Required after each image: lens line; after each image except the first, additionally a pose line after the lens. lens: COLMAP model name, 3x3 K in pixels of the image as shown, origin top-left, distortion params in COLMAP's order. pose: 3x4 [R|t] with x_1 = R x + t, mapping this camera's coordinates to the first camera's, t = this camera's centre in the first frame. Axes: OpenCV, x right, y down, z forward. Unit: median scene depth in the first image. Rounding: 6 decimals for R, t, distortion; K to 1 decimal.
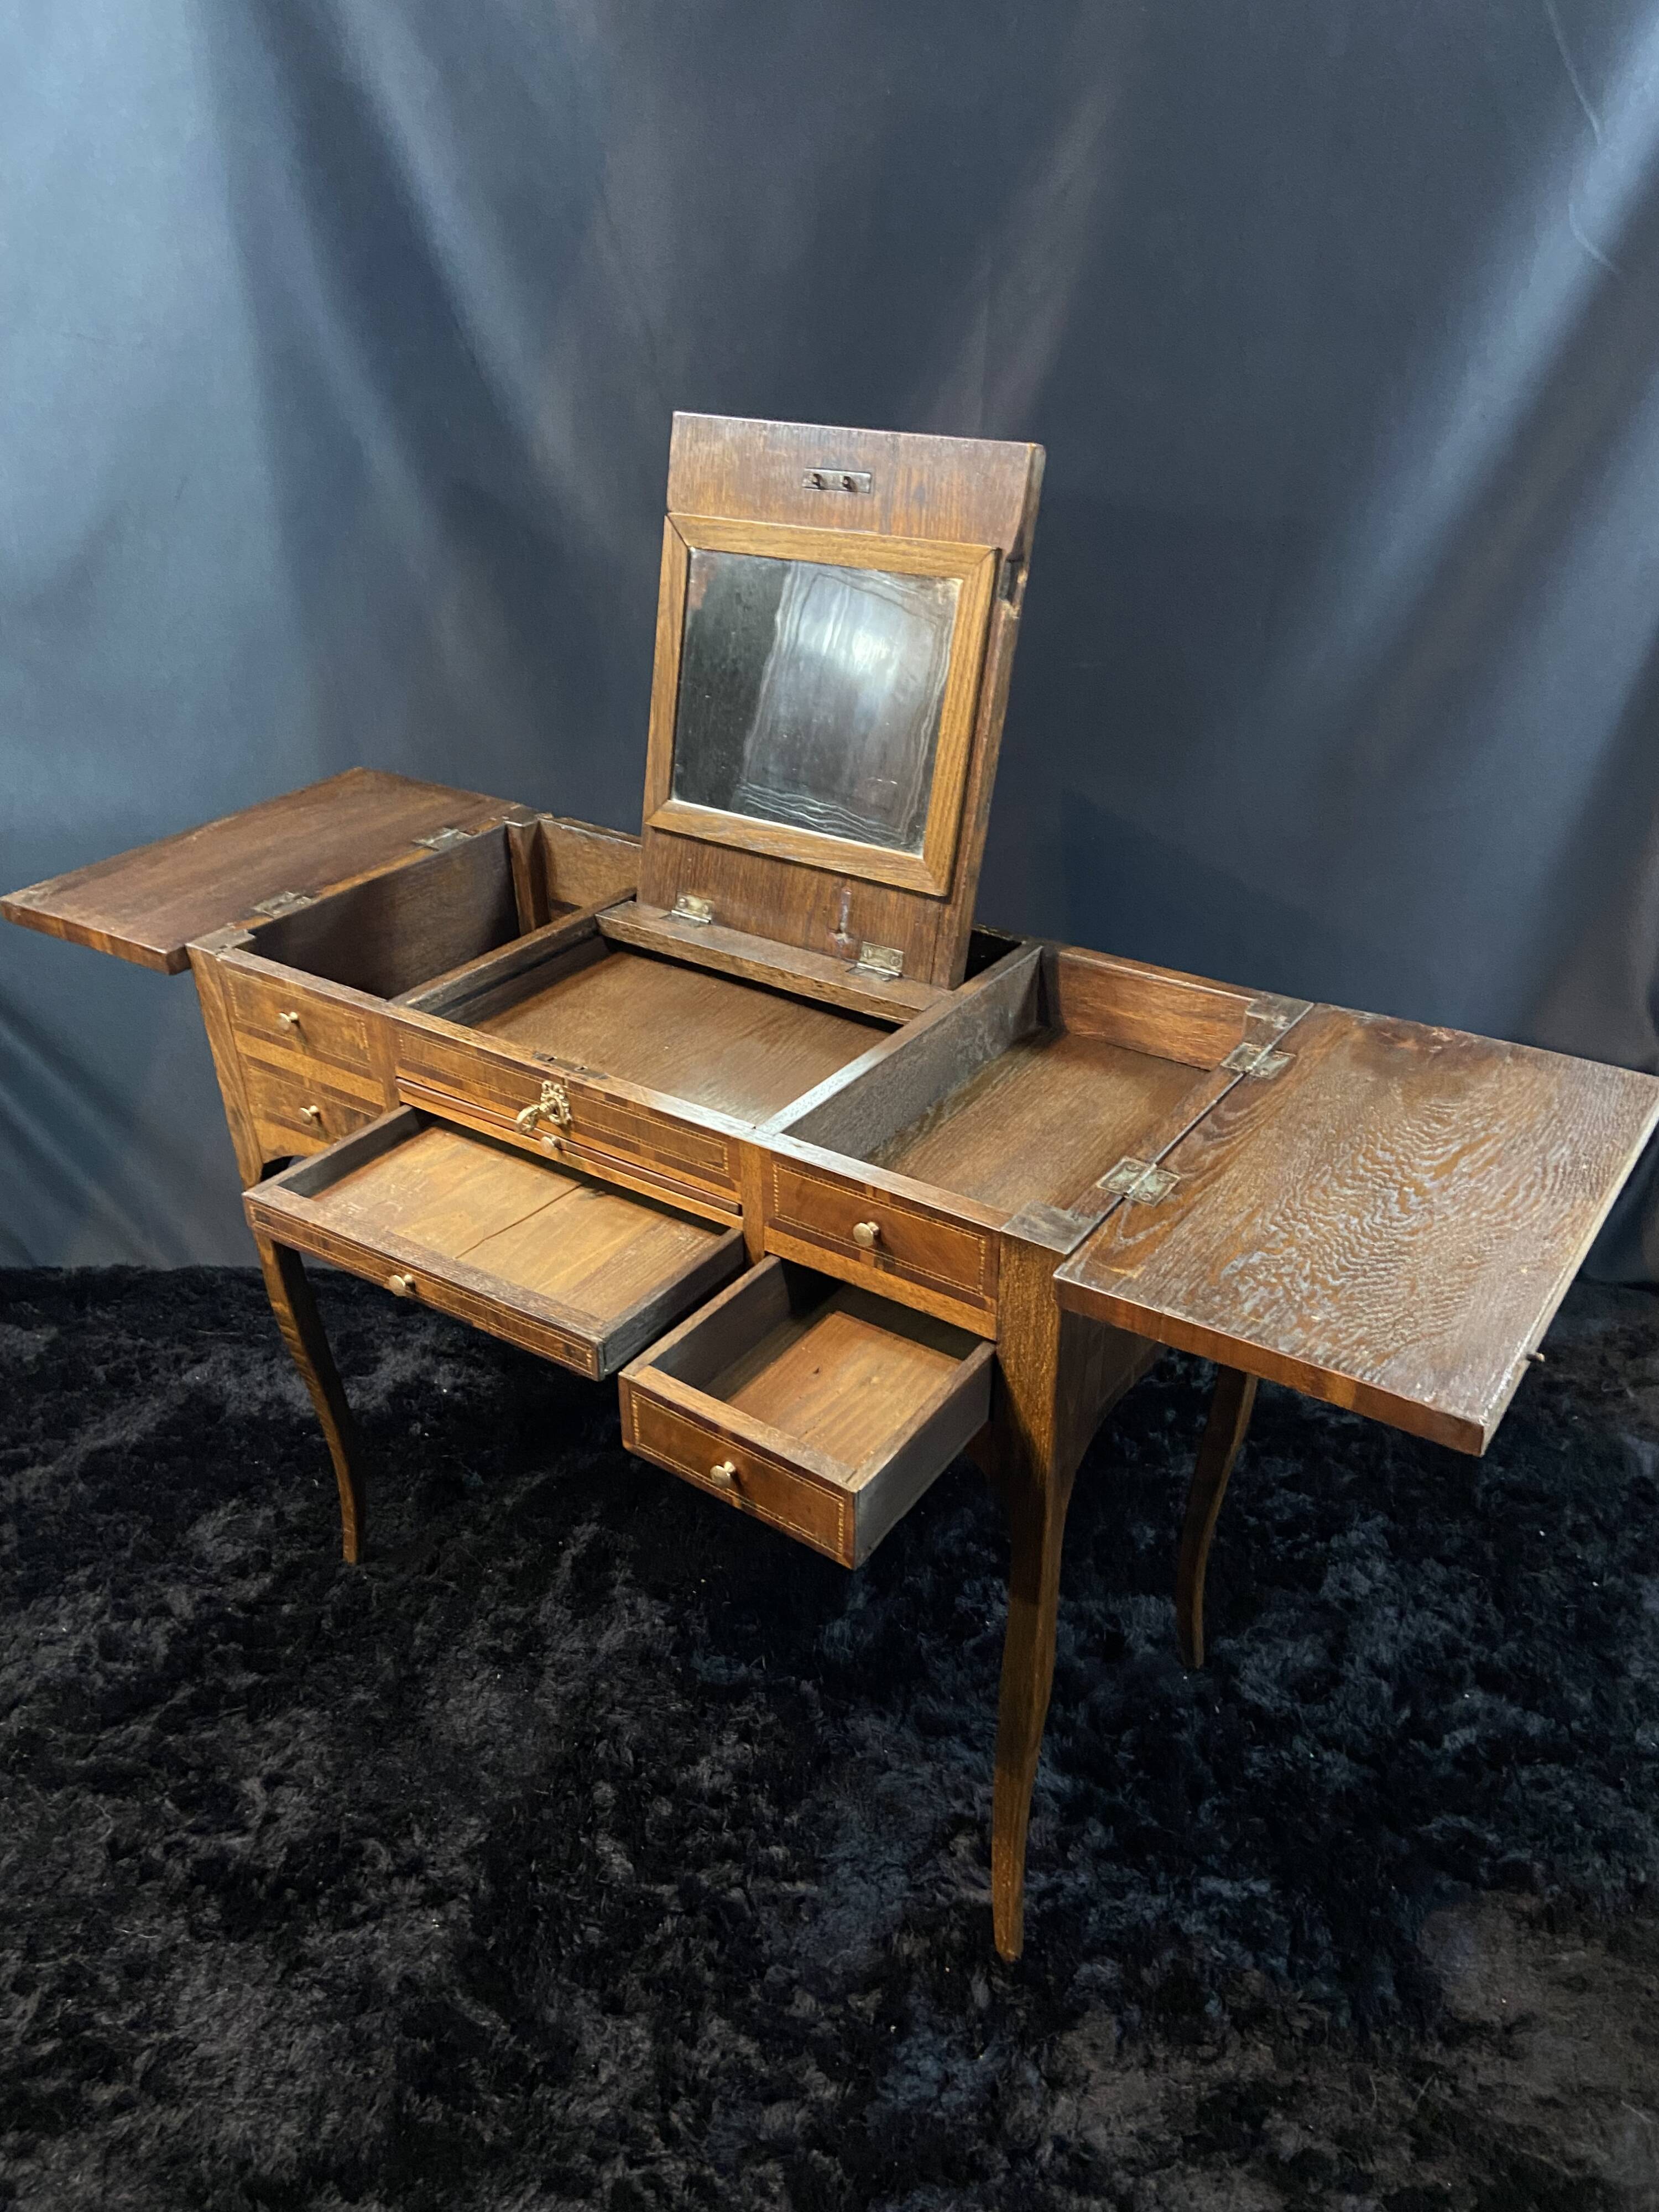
lens RADIAL K [[1660.3, 0, 807.9], [0, 1660.3, 1119.3], [0, 0, 1]] dist [0.101990, -0.109419]
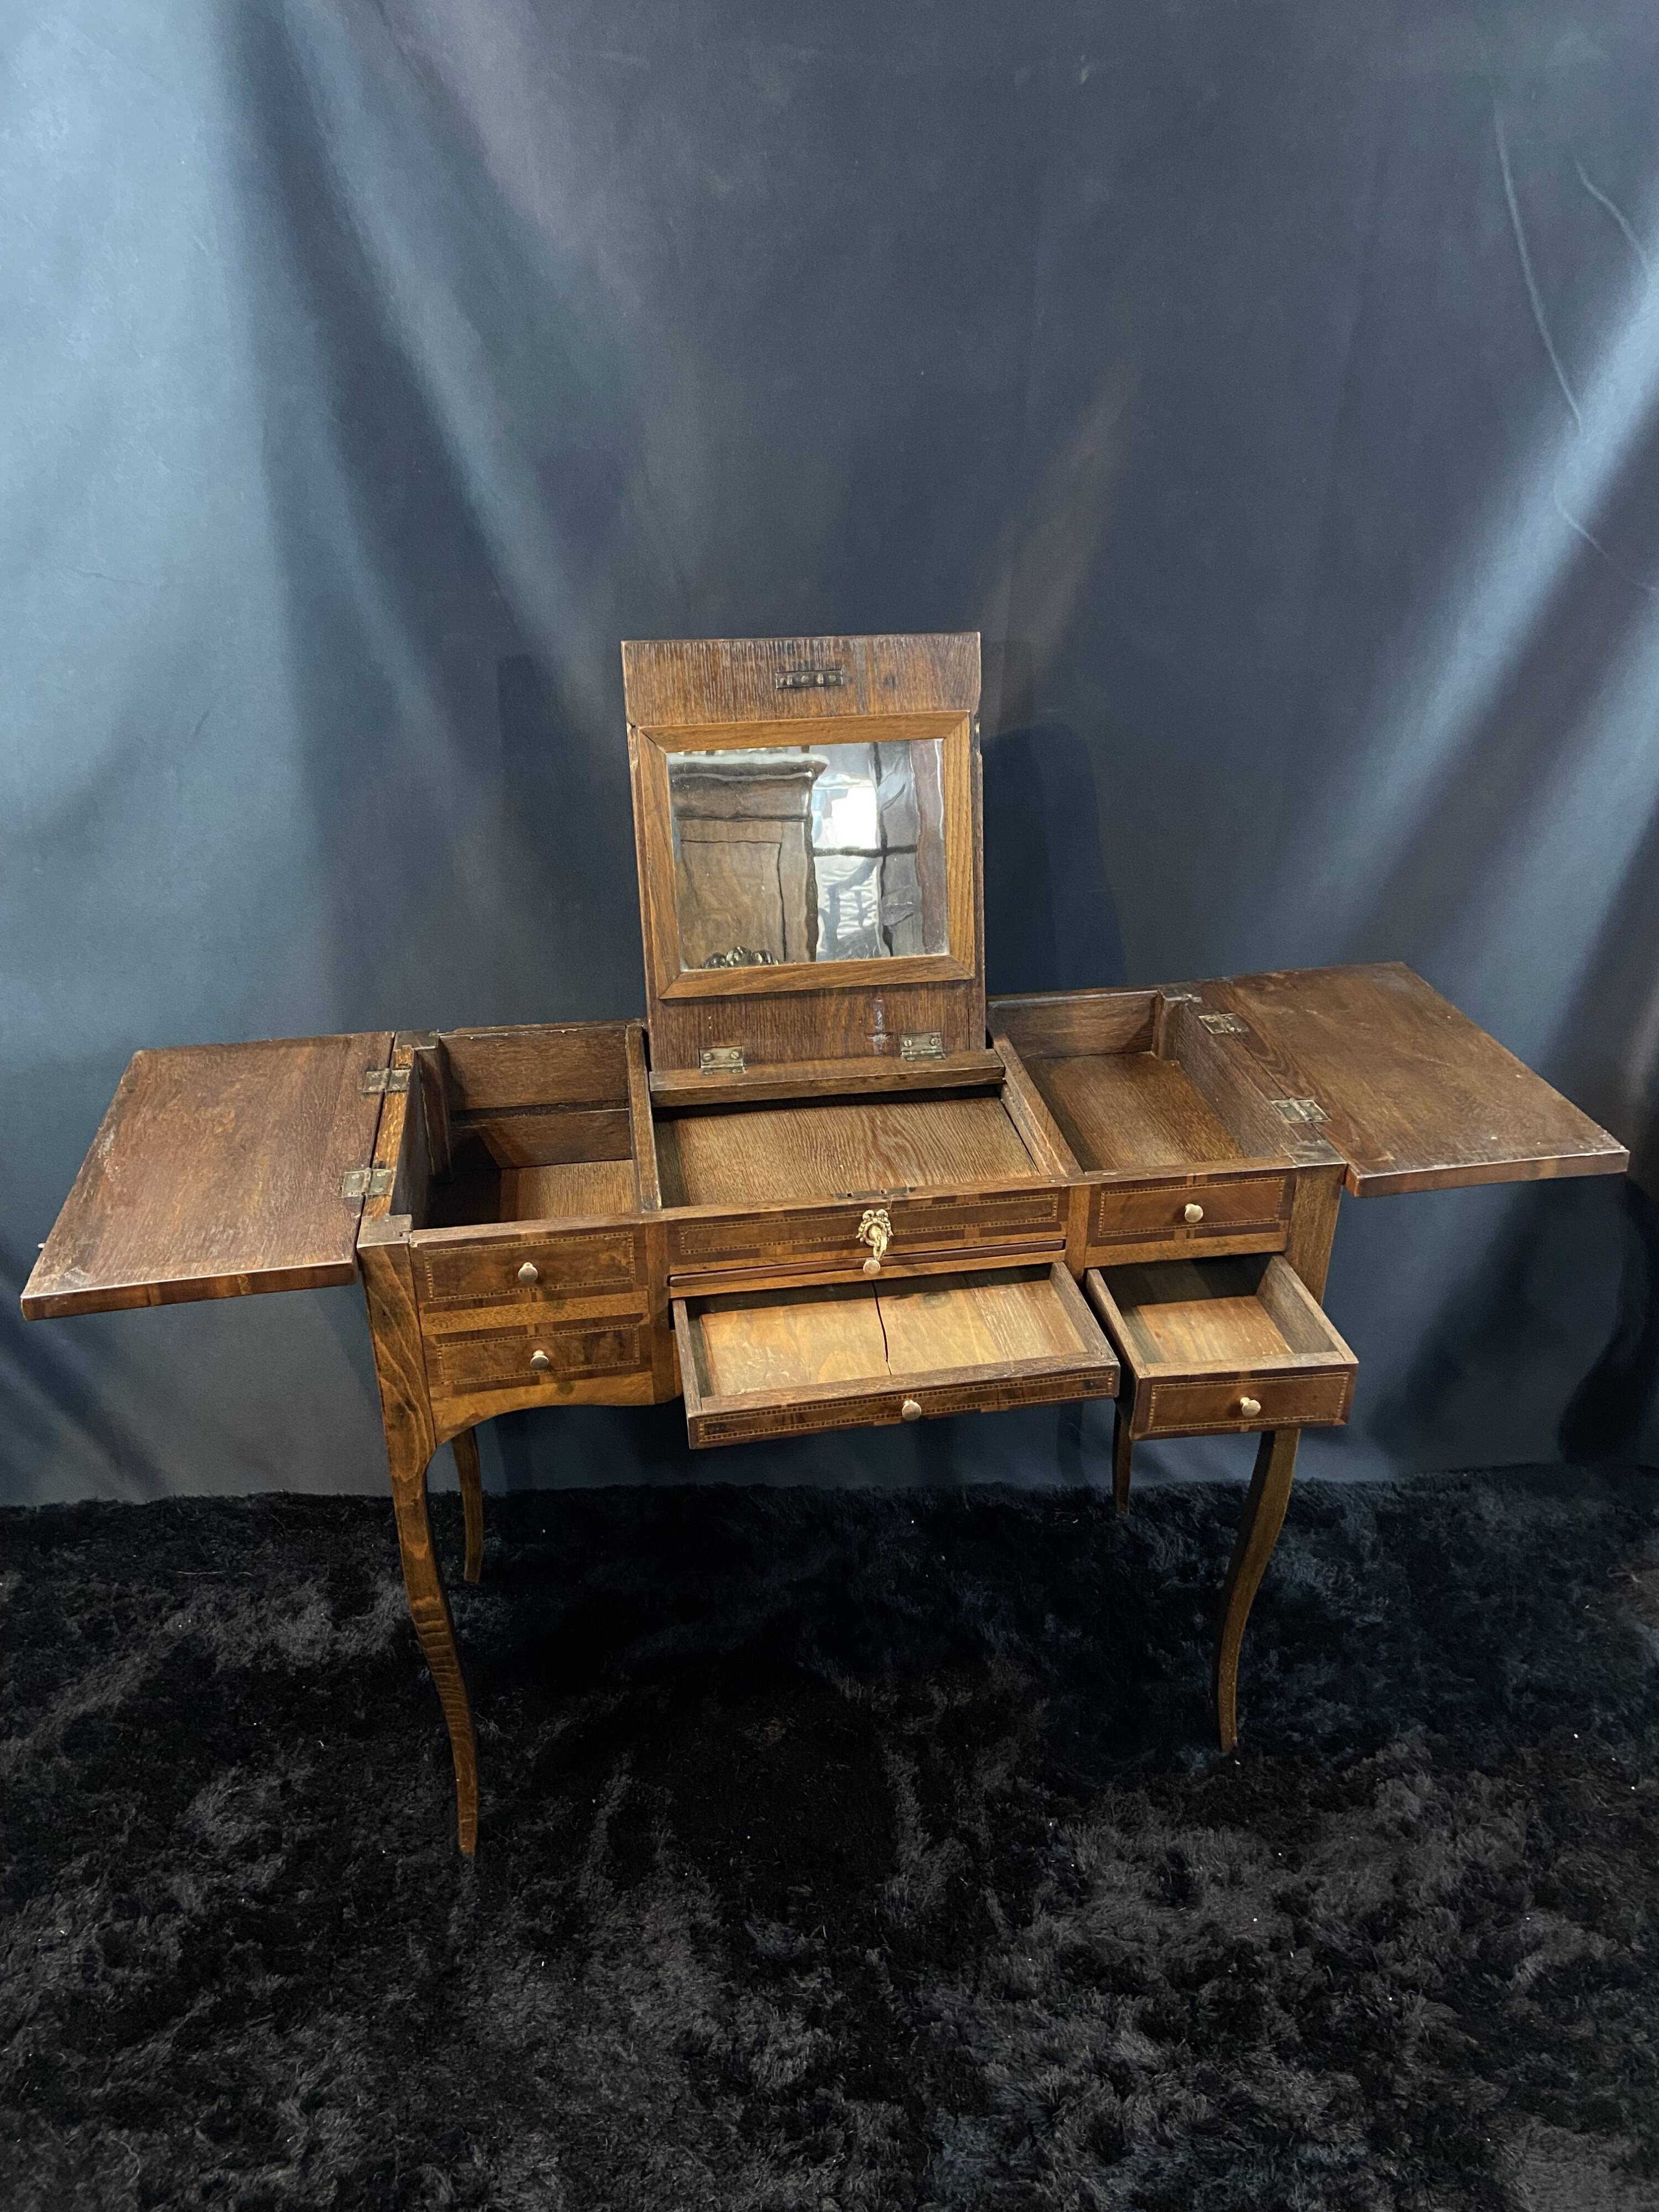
lens RADIAL K [[1663.4, 0, 840.1], [0, 1663.4, 1079.0], [0, 0, 1]] dist [0.117342, -0.152378]
pose [[0.995253, -0.016649, 0.095891, -0.100925], [0.024109, 0.996726, -0.077173, -0.083927], [-0.094292, 0.079118, 0.992396, 0.002002]]
